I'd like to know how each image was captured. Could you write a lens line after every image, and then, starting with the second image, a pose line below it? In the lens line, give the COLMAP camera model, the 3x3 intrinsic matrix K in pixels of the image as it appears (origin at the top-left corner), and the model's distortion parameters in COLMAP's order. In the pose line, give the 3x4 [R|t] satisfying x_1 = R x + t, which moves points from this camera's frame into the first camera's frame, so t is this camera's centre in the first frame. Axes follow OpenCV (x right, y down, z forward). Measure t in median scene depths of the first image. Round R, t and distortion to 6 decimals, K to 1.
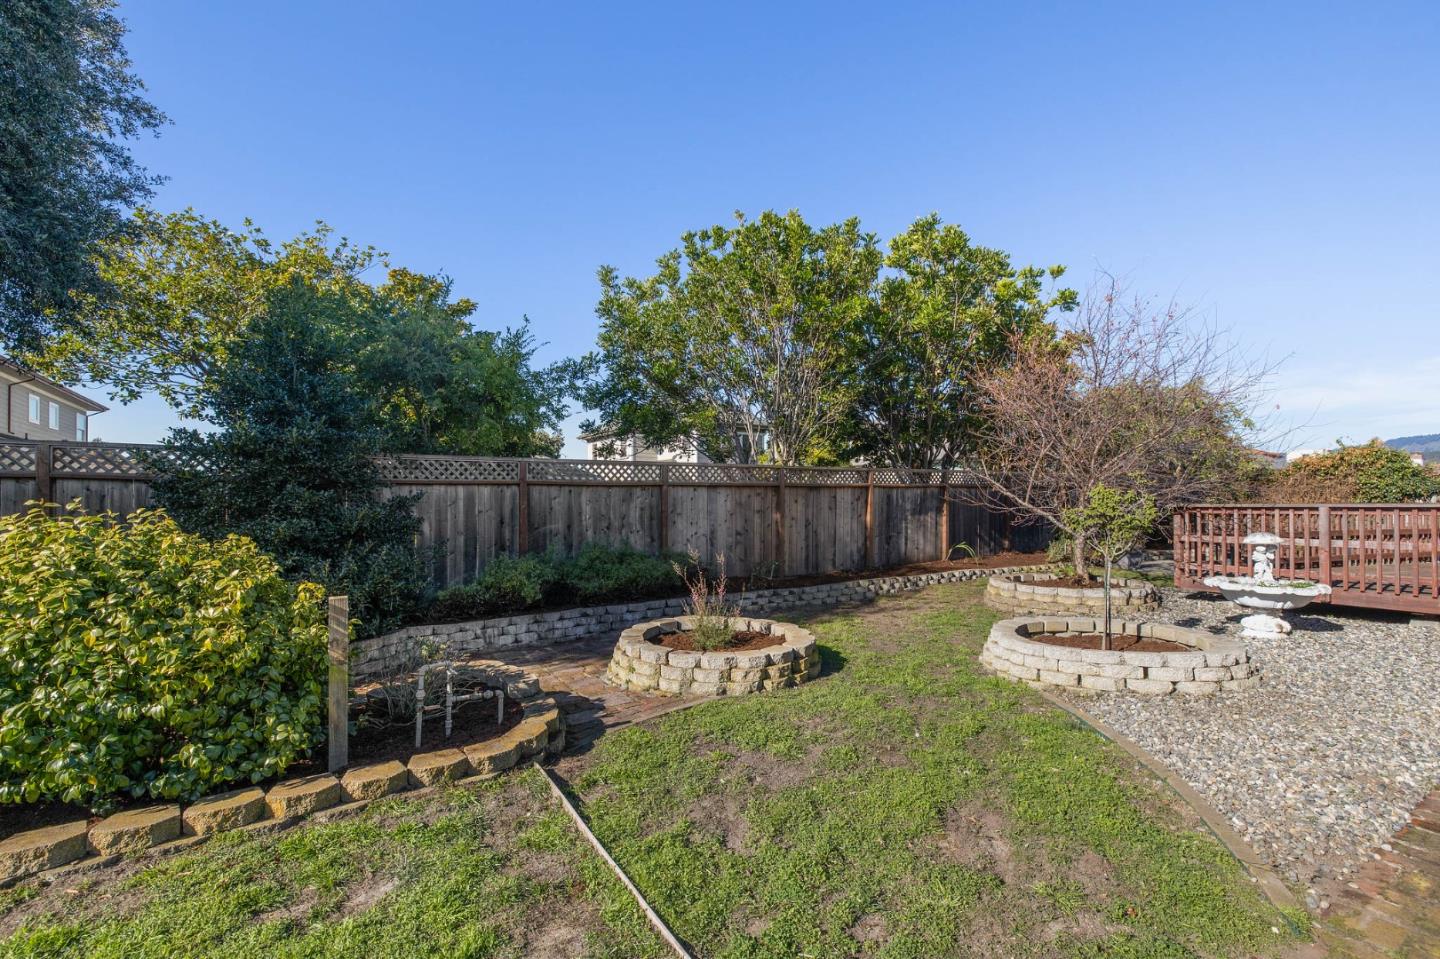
lens RADIAL K [[611.7, 0, 743.7], [0, 611.7, 506.6], [0, 0, 1]] dist [-0.000164, 0.000209]
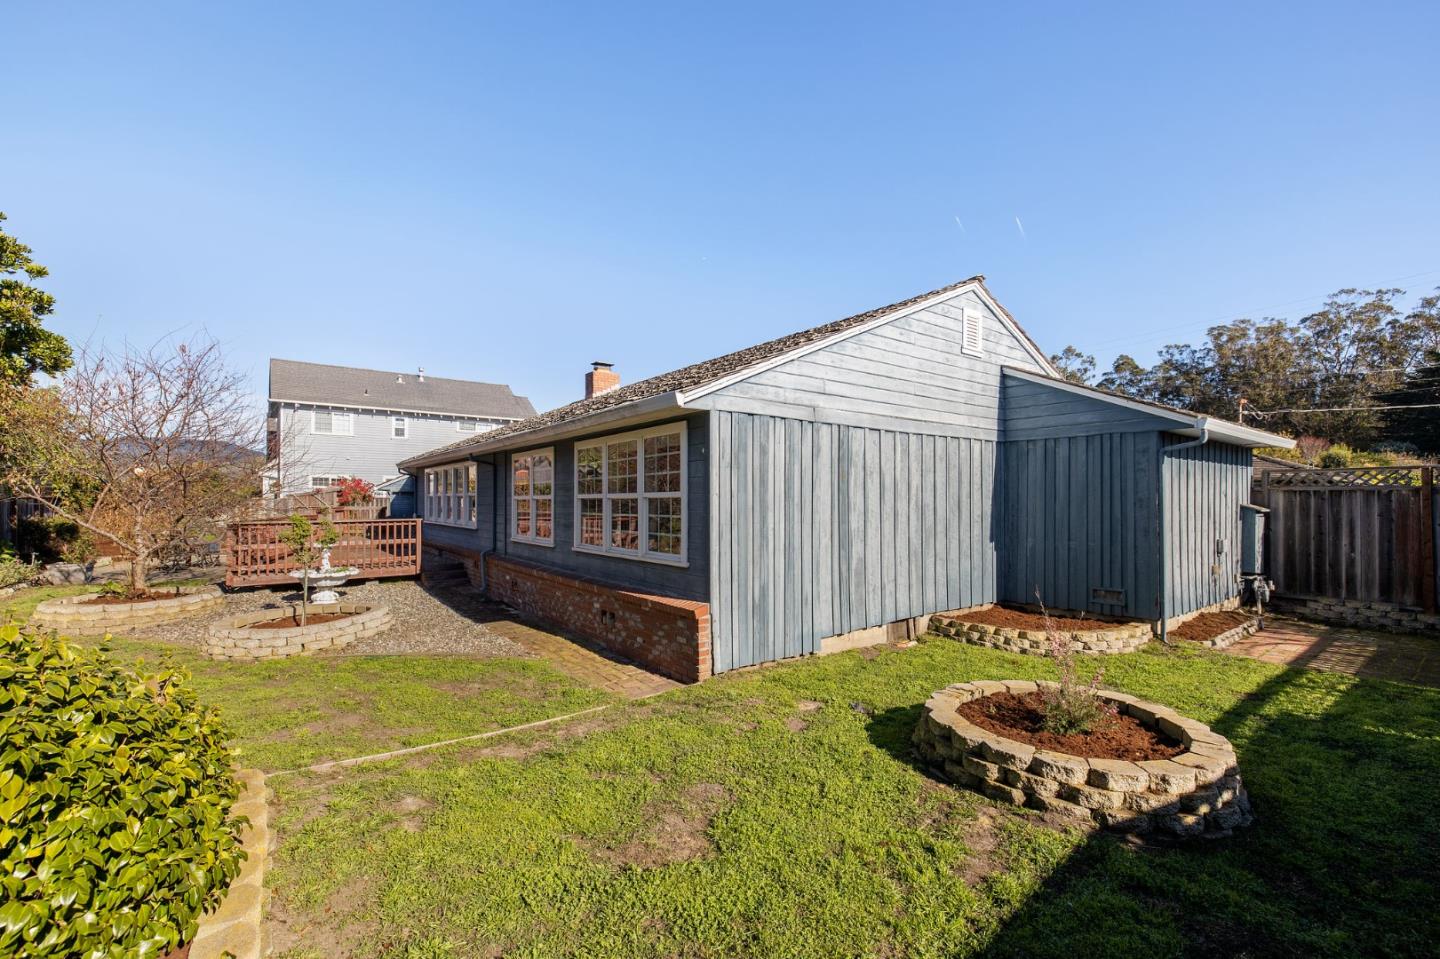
lens RADIAL K [[611.7, 0, 723.6], [0, 611.7, 492.3], [0, 0, 1]] dist [-0.000164, 0.000209]
pose [[-0.110485, 0.020919, 0.993658, -0.345929], [-0.000592, 0.999777, -0.021114, -0.018917], [-0.993878, -0.002921, -0.110448, 0.060281]]
